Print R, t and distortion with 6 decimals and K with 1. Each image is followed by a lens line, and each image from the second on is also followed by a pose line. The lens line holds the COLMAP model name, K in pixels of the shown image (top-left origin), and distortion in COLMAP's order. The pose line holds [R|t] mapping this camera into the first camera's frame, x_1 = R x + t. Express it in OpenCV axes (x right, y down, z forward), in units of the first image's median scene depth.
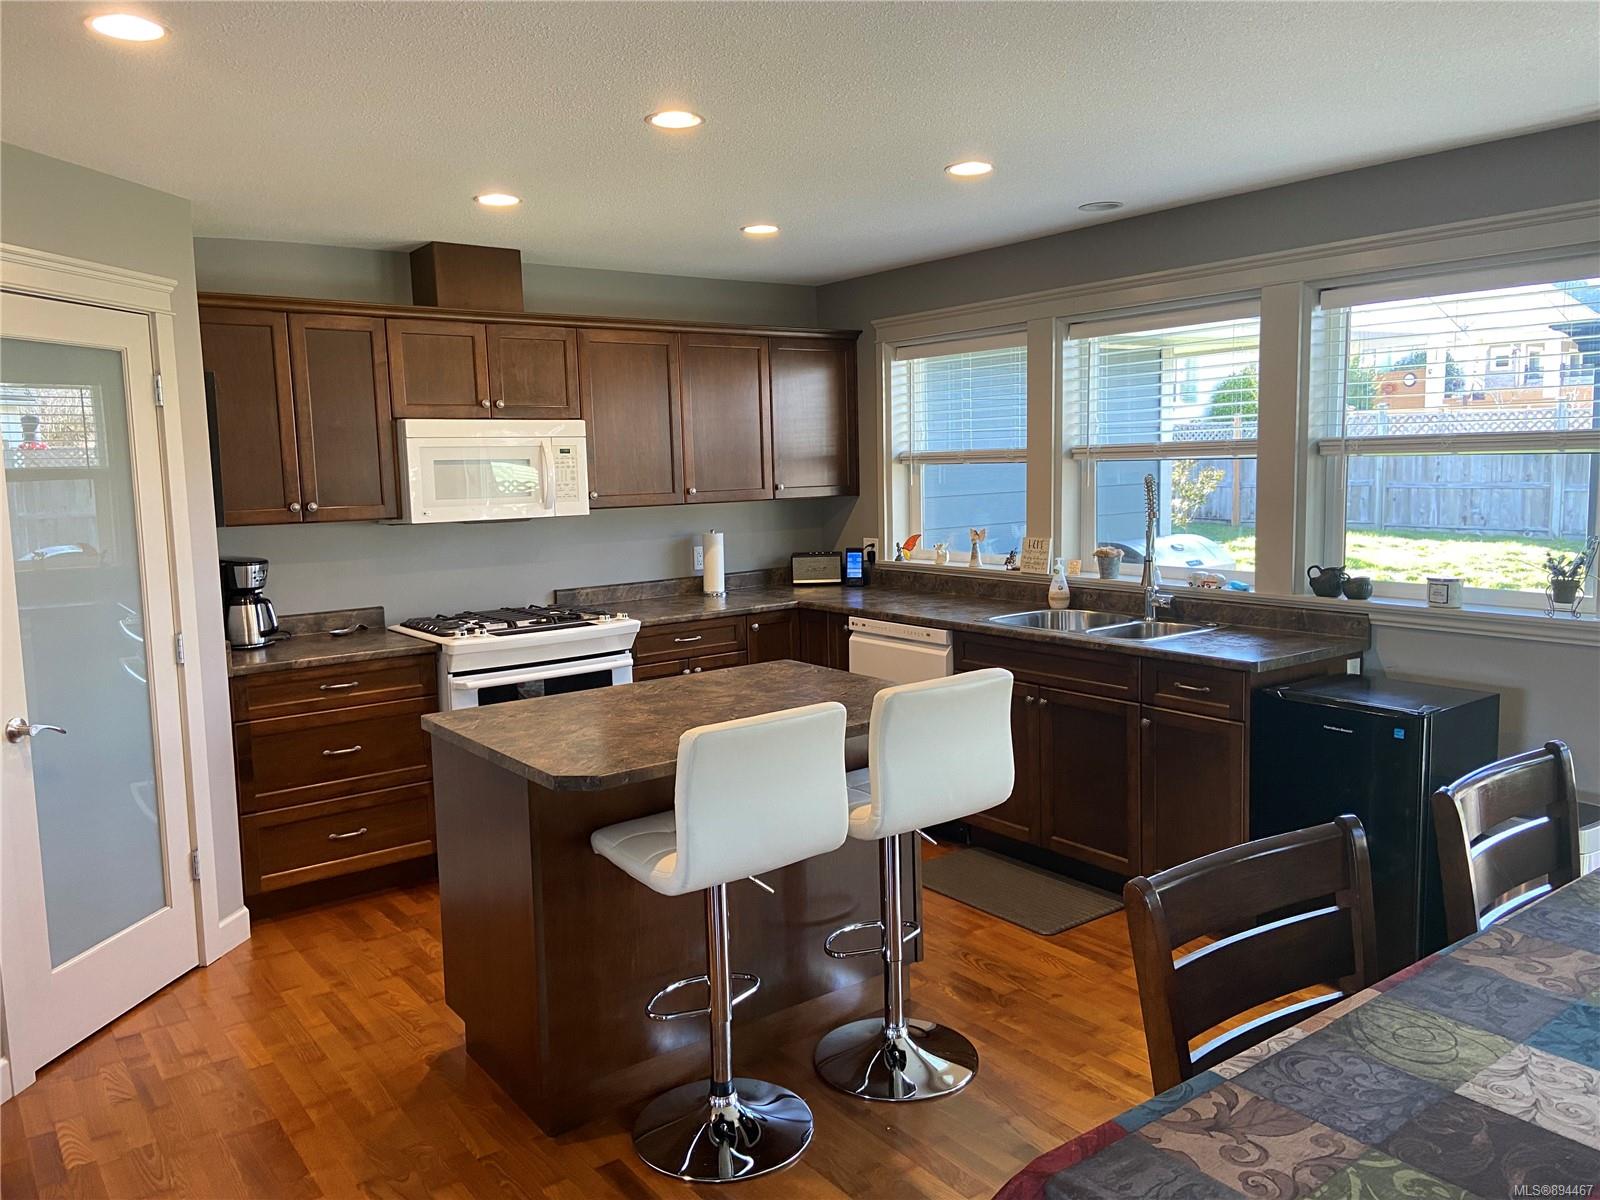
lens RADIAL K [[1206.1, 0, 800.0], [0, 1206.1, 600.0], [0, 0, 1]] dist [0.034114, 0.000029]
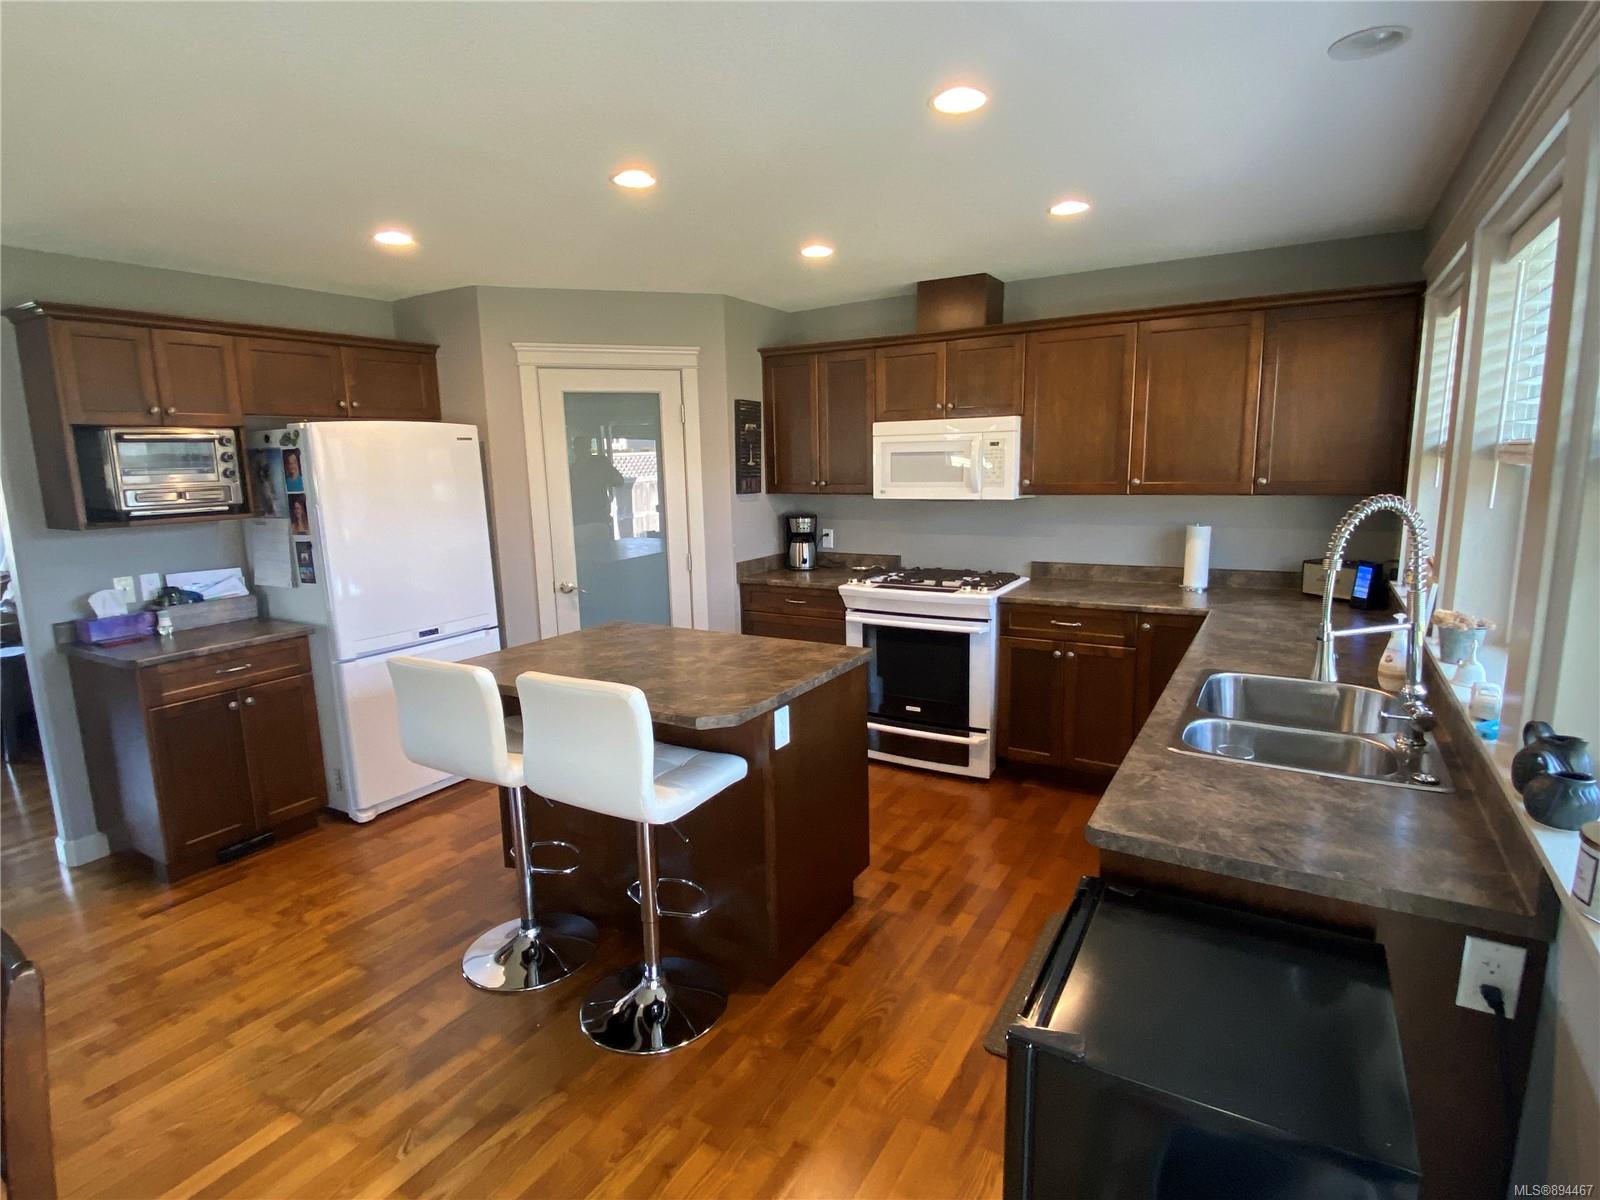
lens RADIAL K [[836.4, 0, 800.0], [0, 836.4, 600.0], [0, 0, 1]] dist [0.002328, 0.000087]
pose [[0.374854, 0.173533, -0.910698, 0.539081], [-0.094057, 0.984375, 0.148857, -0.083932], [0.922300, 0.029858, 0.385319, 0.564028]]
